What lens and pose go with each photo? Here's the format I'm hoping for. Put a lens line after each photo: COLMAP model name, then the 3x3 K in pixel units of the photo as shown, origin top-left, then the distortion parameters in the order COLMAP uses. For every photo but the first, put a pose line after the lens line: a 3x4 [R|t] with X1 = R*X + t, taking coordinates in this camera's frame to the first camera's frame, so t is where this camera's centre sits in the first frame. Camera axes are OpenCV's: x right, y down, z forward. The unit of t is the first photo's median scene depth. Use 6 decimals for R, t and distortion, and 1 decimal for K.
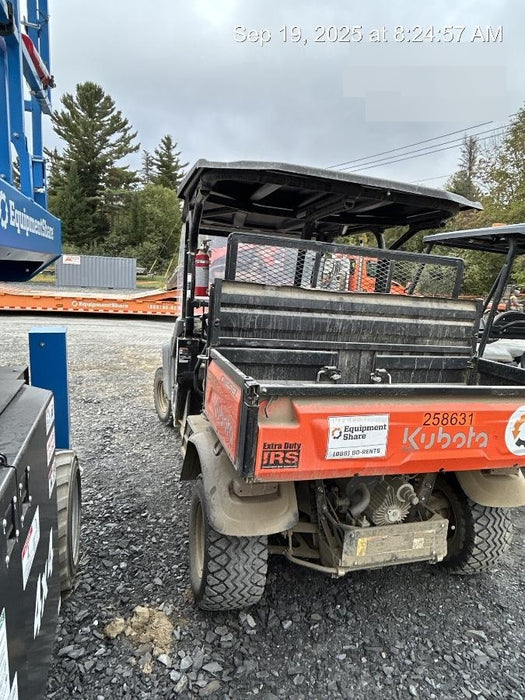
lens RADIAL K [[429.2, 0, 263.5], [0, 429.2, 345.0], [0, 0, 1]] dist [-0.001038, -0.000666]
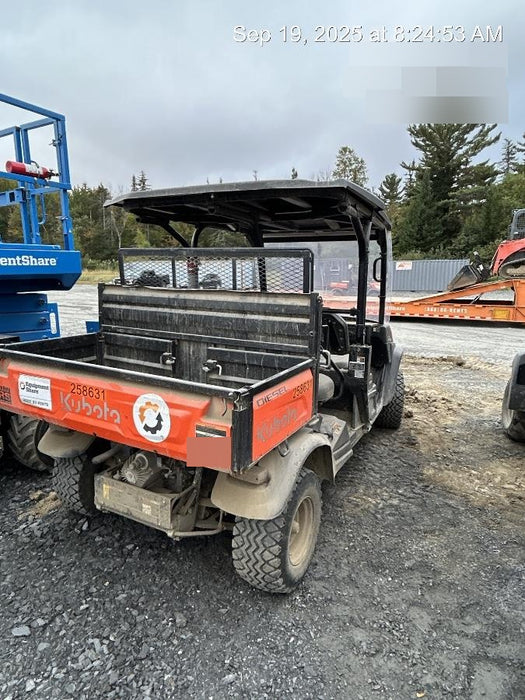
lens RADIAL K [[429.2, 0, 263.5], [0, 429.2, 345.0], [0, 0, 1]] dist [-0.001038, -0.000666]
pose [[0.706991, 0.057673, -0.704867, 1.099612], [-0.064145, 0.997791, 0.017303, -0.008684], [0.704307, 0.032981, 0.709129, 0.323346]]
